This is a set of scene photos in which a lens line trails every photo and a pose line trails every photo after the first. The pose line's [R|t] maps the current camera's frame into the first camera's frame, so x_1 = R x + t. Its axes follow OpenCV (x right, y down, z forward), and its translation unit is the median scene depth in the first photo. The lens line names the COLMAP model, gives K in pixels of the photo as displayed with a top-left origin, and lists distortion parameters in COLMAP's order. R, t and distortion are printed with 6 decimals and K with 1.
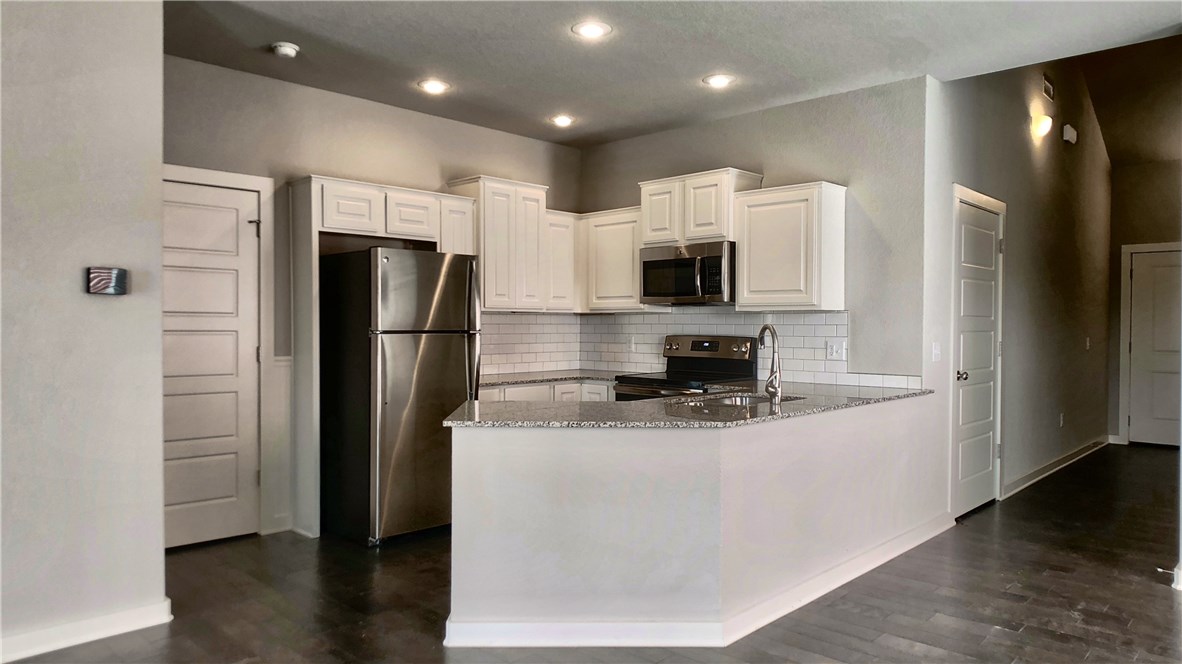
lens RADIAL K [[778.5, 0, 592.8], [0, 778.5, 337.0], [0, 0, 1]] dist [-0.008711, 0.000328]
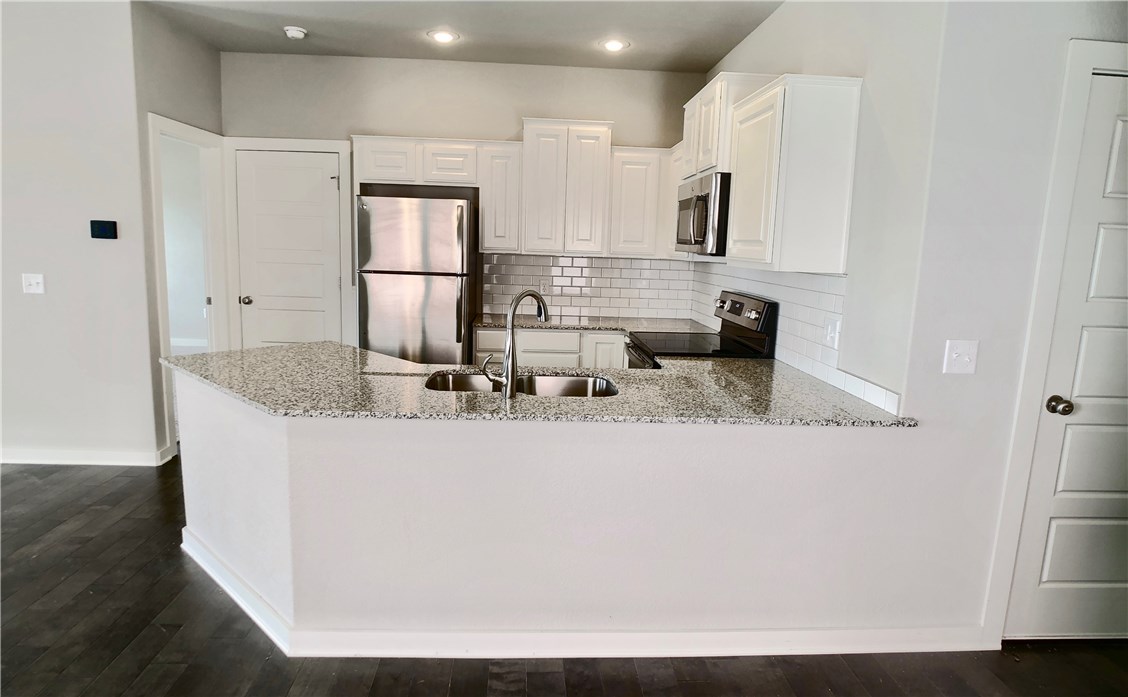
lens RADIAL K [[631.3, 0, 570.9], [0, 631.3, 349.5], [0, 0, 1]] dist [-0.021107, 0.006980]
pose [[0.736167, 0.134157, -0.663370, 0.509704], [-0.043791, 0.987545, 0.151120, -0.040735], [0.675381, -0.082200, 0.732873, 0.450838]]
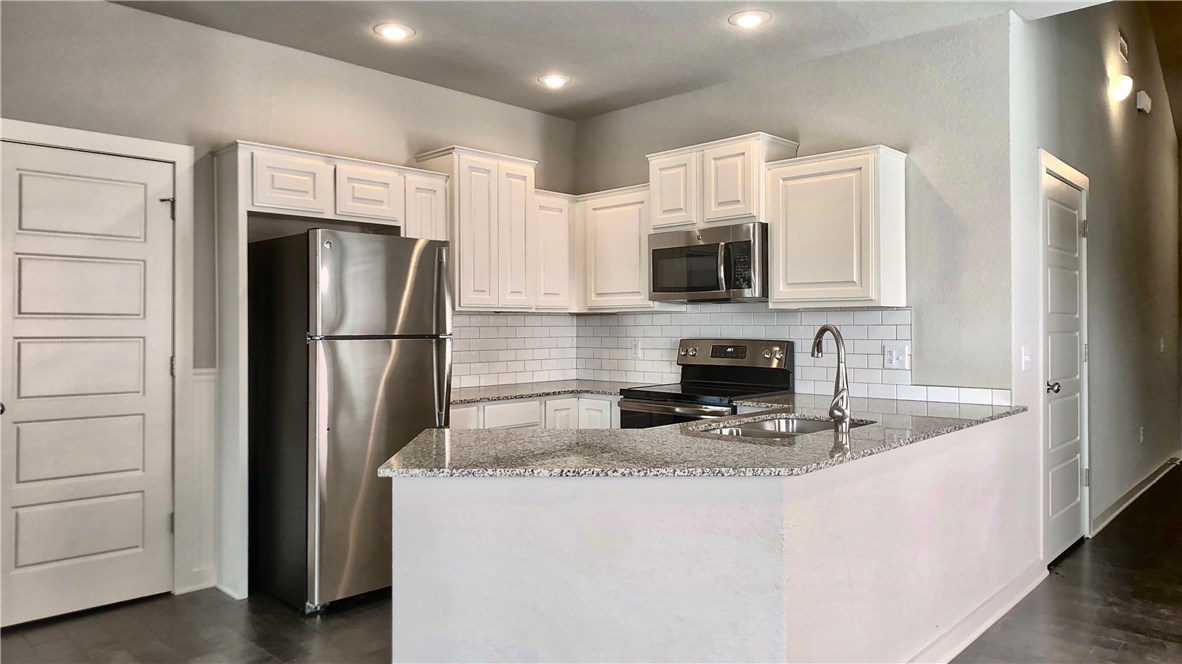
lens RADIAL K [[778.5, 0, 578.7], [0, 778.5, 330.1], [0, 0, 1]] dist [-0.008711, 0.000328]
pose [[0.999910, -0.006069, -0.011941, -0.004570], [0.005927, 0.999912, -0.011895, -0.002657], [0.012012, 0.011823, 0.999858, 0.193787]]
